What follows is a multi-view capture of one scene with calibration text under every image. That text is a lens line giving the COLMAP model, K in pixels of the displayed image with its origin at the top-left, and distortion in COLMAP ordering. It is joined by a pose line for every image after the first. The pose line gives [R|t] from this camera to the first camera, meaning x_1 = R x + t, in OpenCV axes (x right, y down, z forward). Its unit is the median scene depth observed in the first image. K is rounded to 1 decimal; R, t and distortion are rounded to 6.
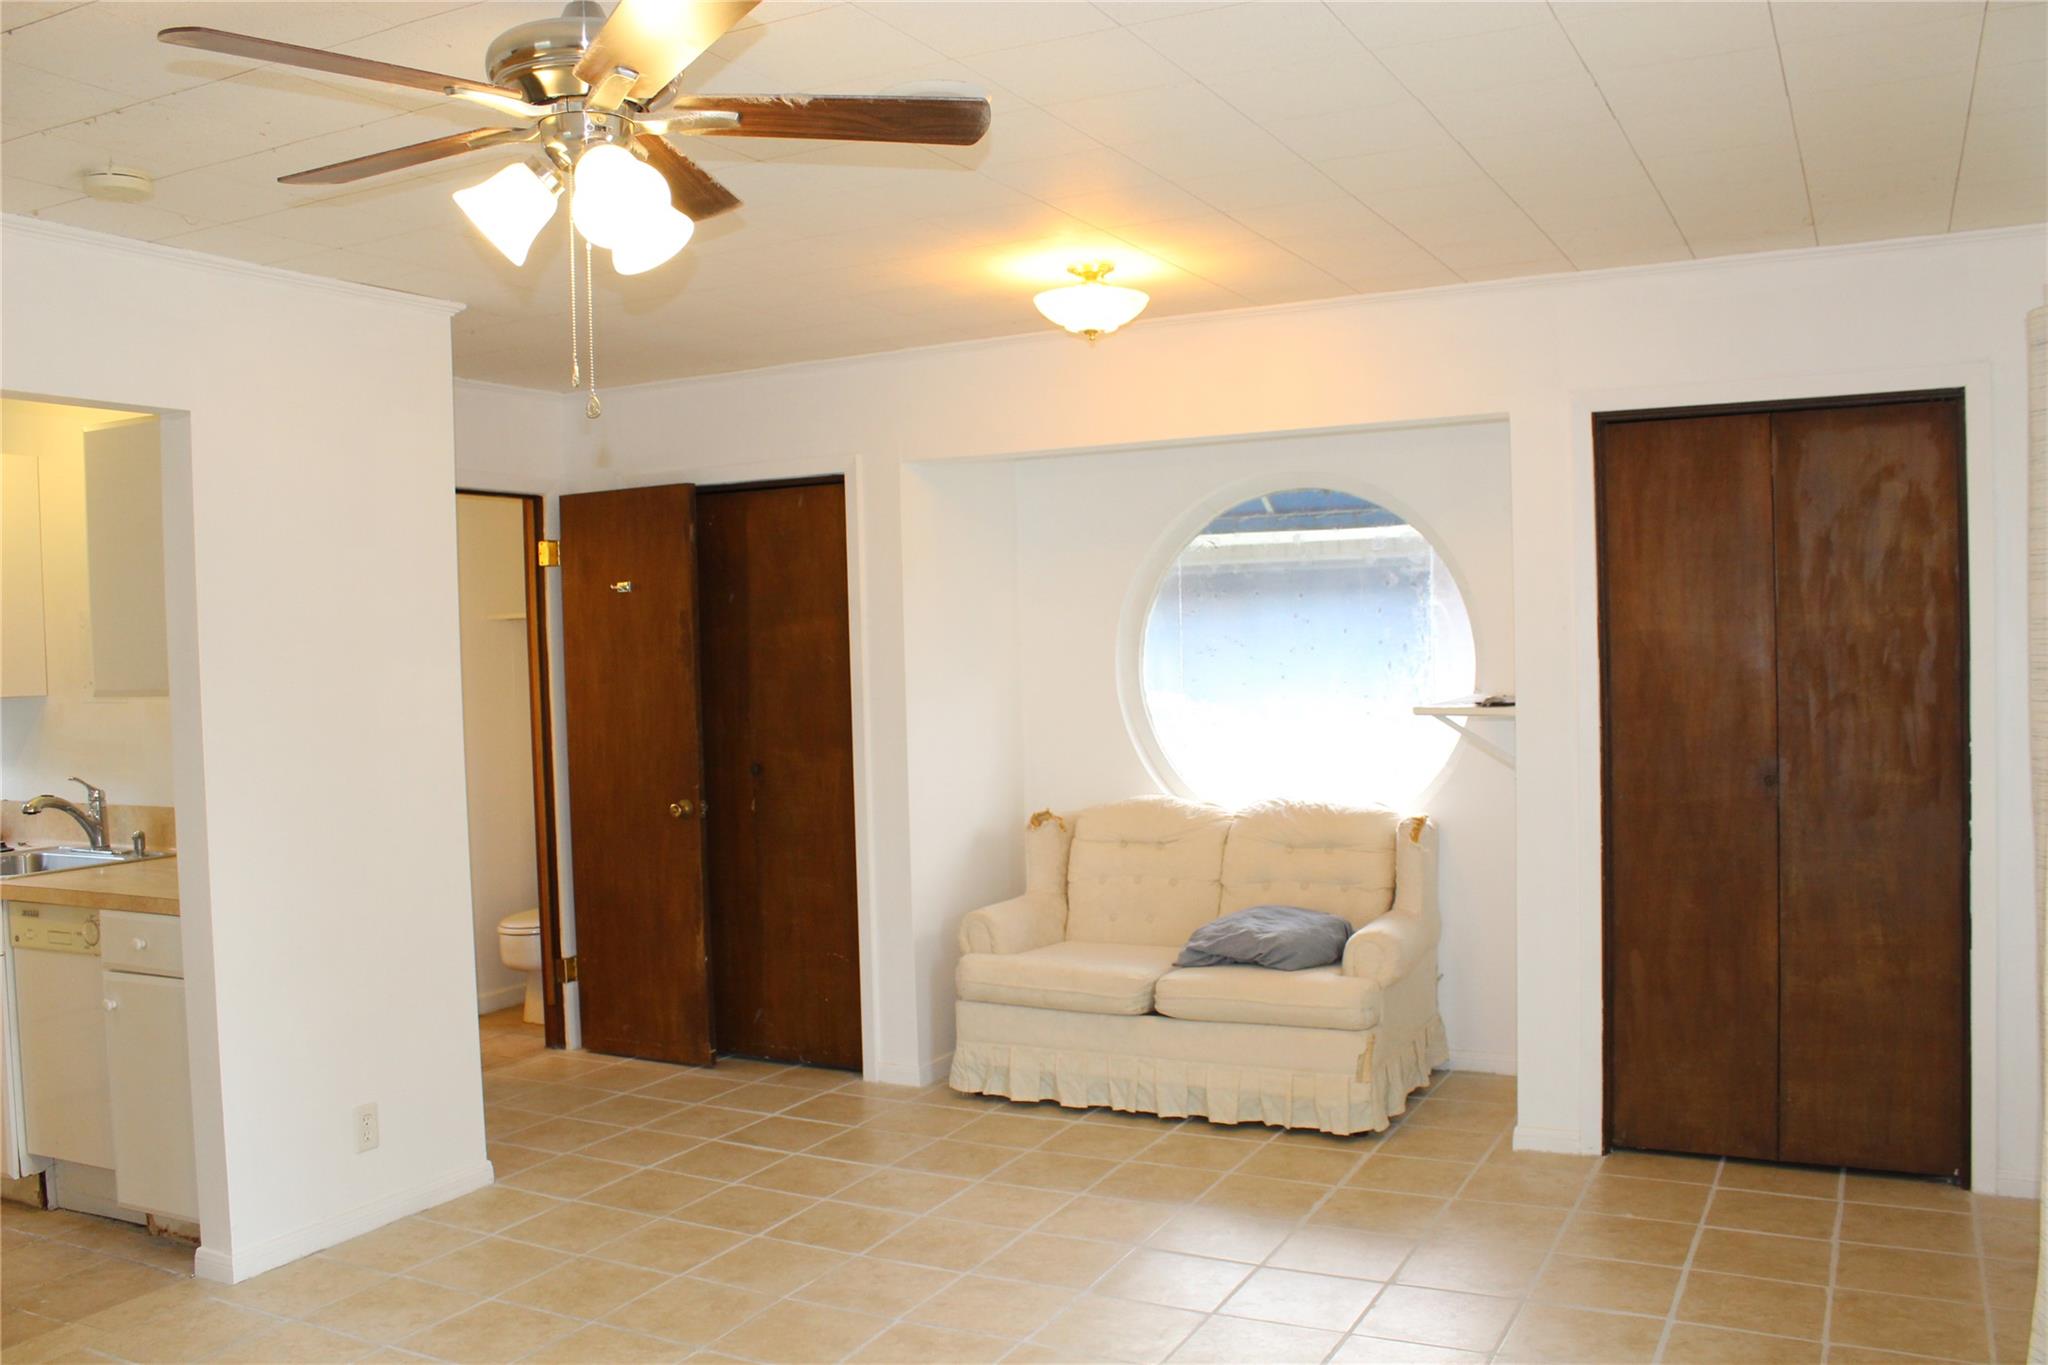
lens RADIAL K [[1710.3, 0, 1022.9], [0, 1710.3, 686.2], [0, 0, 1]] dist [-0.052094, -0.004775]
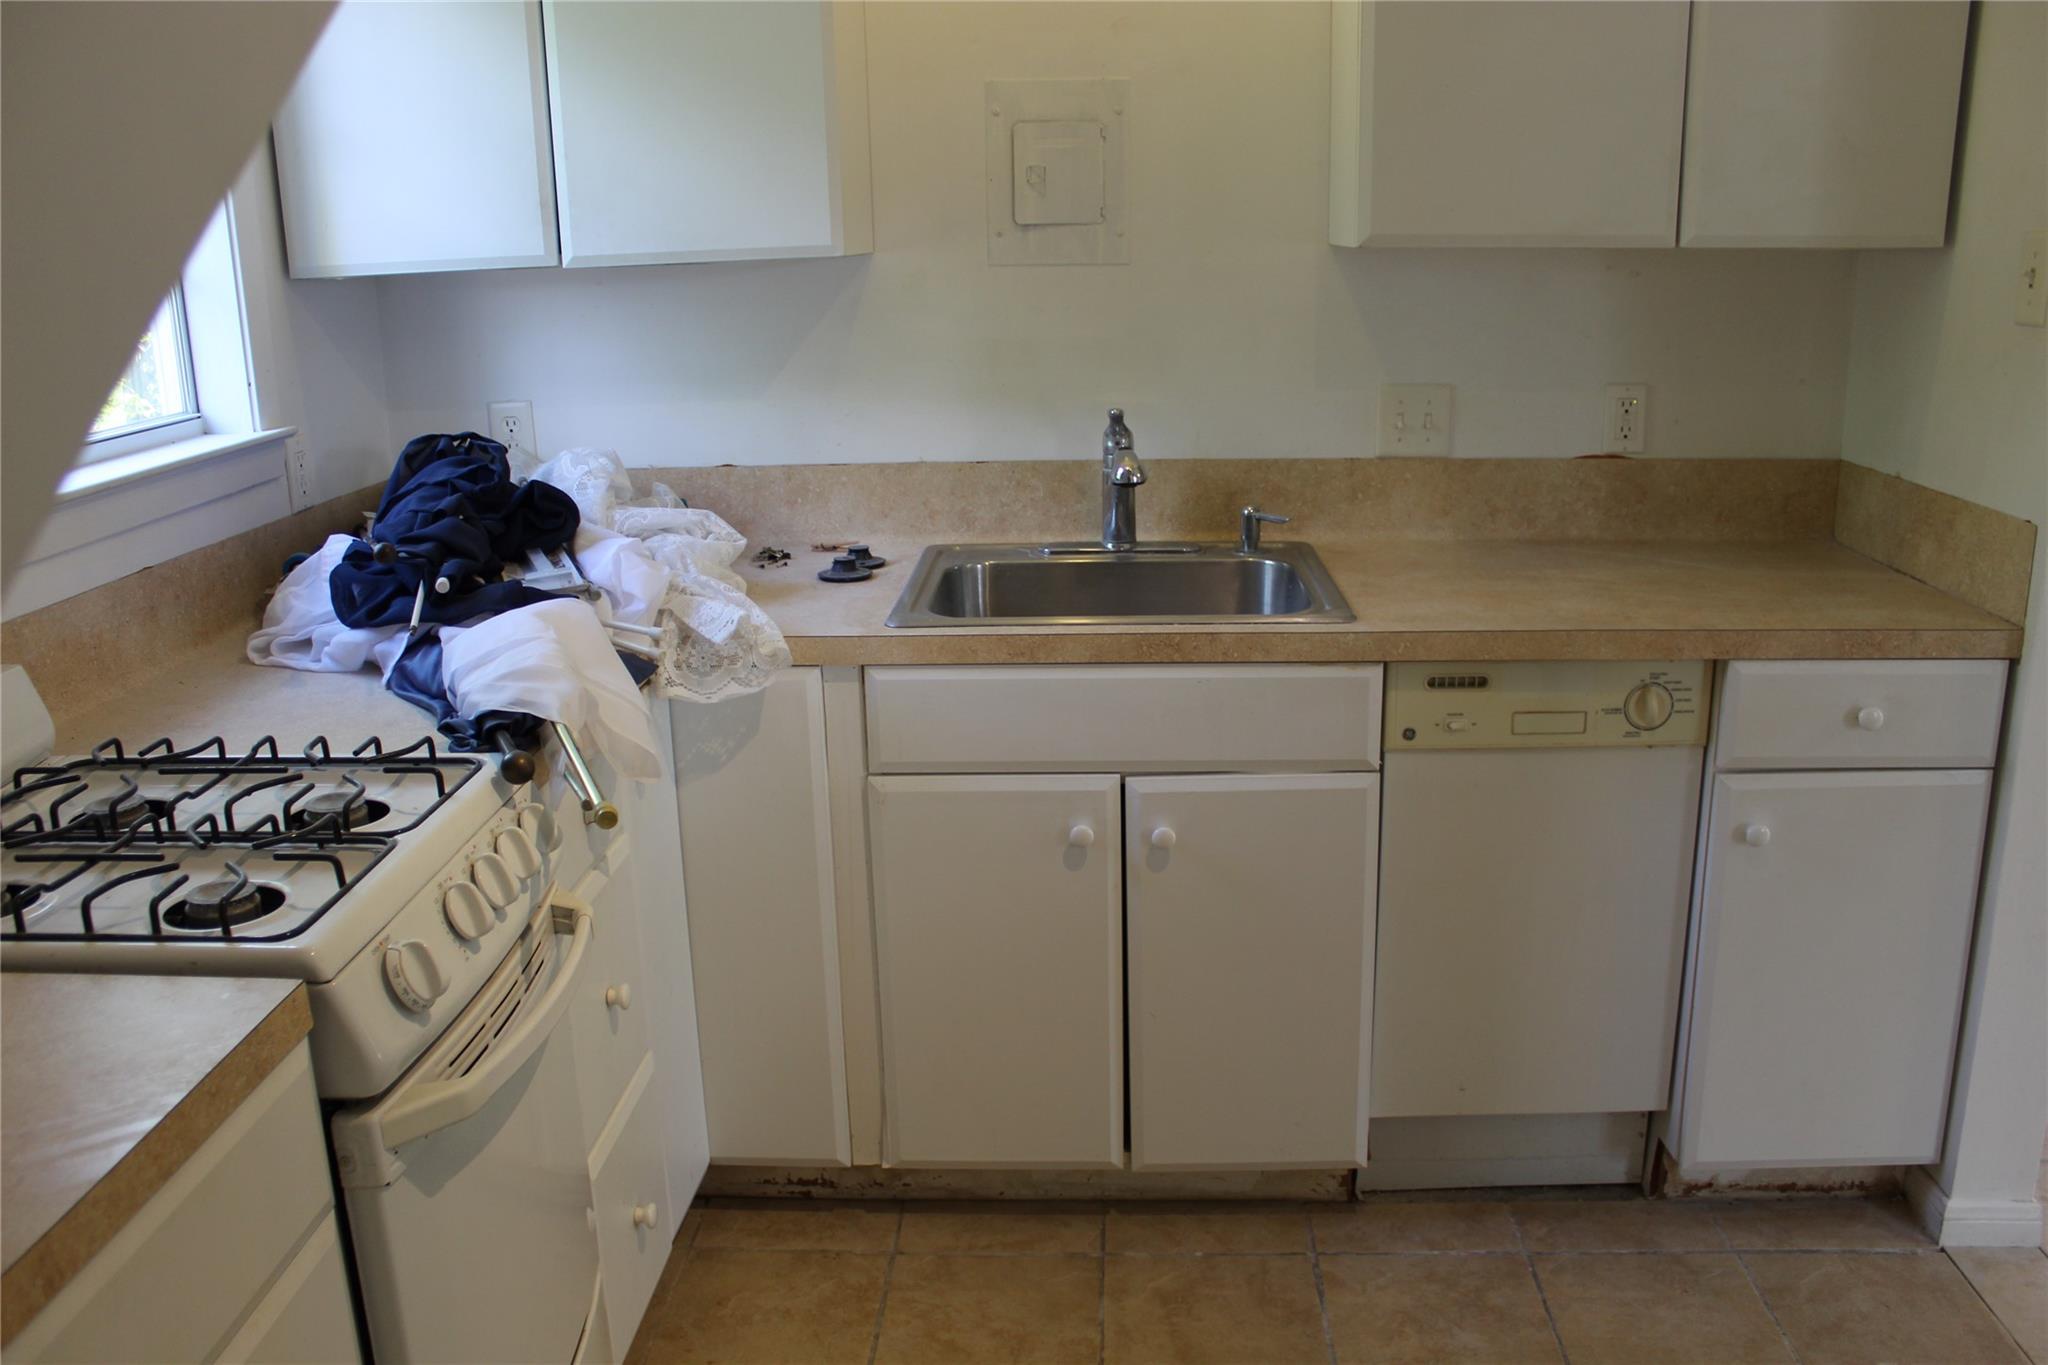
lens RADIAL K [[1710.3, 0, 1025.6], [0, 1710.3, 679.9], [0, 0, 1]] dist [-0.052094, -0.004775]
pose [[0.907692, -0.109616, 0.405067, -0.920283], [0.013277, 0.972299, 0.233363, 0.012746], [-0.419427, -0.206443, 0.884004, 0.599727]]
